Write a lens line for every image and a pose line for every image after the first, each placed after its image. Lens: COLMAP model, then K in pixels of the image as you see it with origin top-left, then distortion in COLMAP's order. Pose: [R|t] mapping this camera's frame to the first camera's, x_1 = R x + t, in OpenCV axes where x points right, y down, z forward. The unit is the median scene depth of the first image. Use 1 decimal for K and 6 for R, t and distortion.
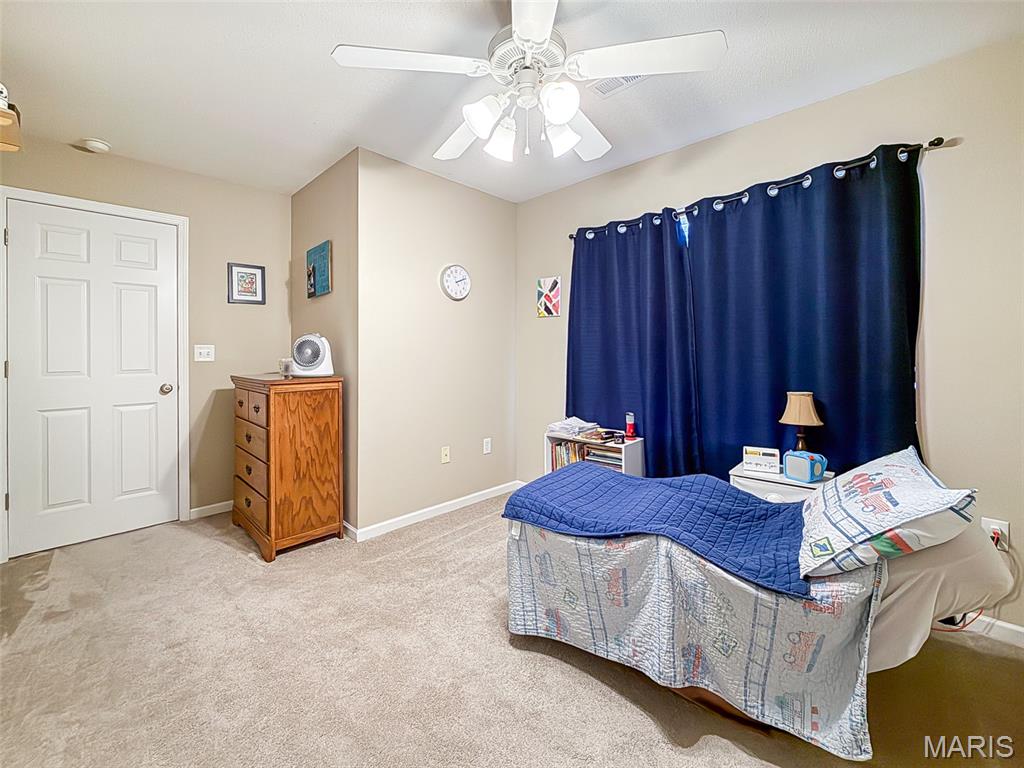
lens RADIAL K [[419.9, 0, 513.0], [0, 419.9, 375.1], [0, 0, 1]] dist [-0.000695, 0.000043]
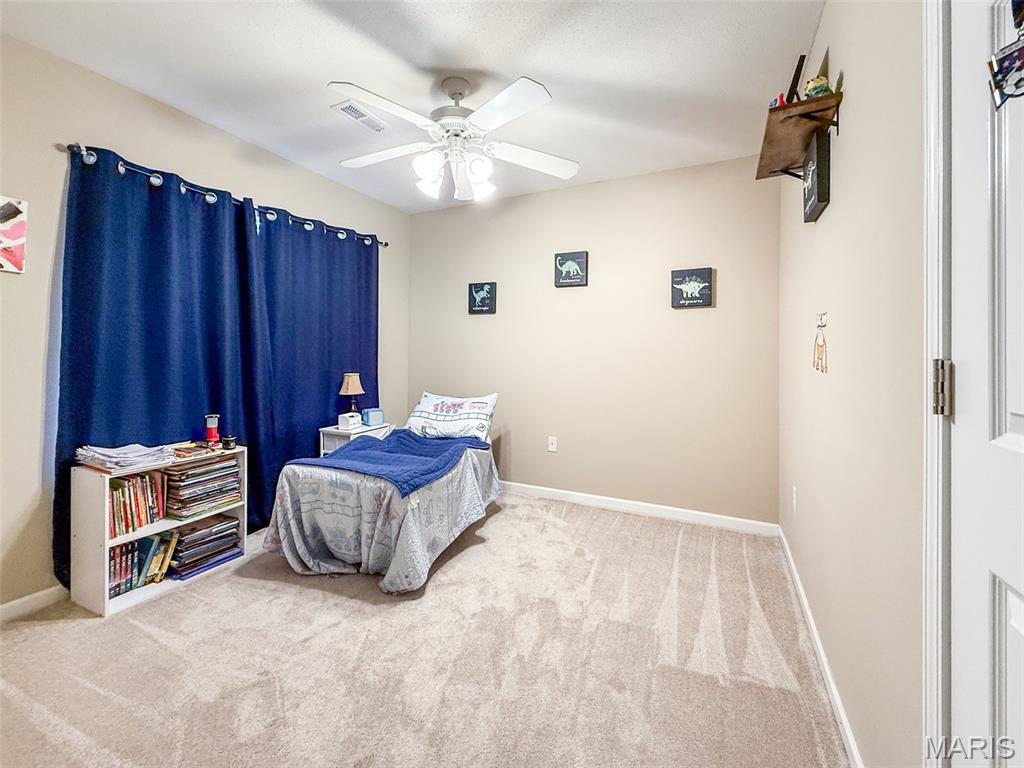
lens RADIAL K [[413.8, 0, 506.3], [0, 413.8, 385.7], [0, 0, 1]] dist [-0.000325, -0.000013]
pose [[-0.279489, -0.076885, 0.957066, -0.901376], [0.043278, 0.994767, 0.092552, -0.028984], [-0.959173, 0.067288, -0.274699, 0.842248]]
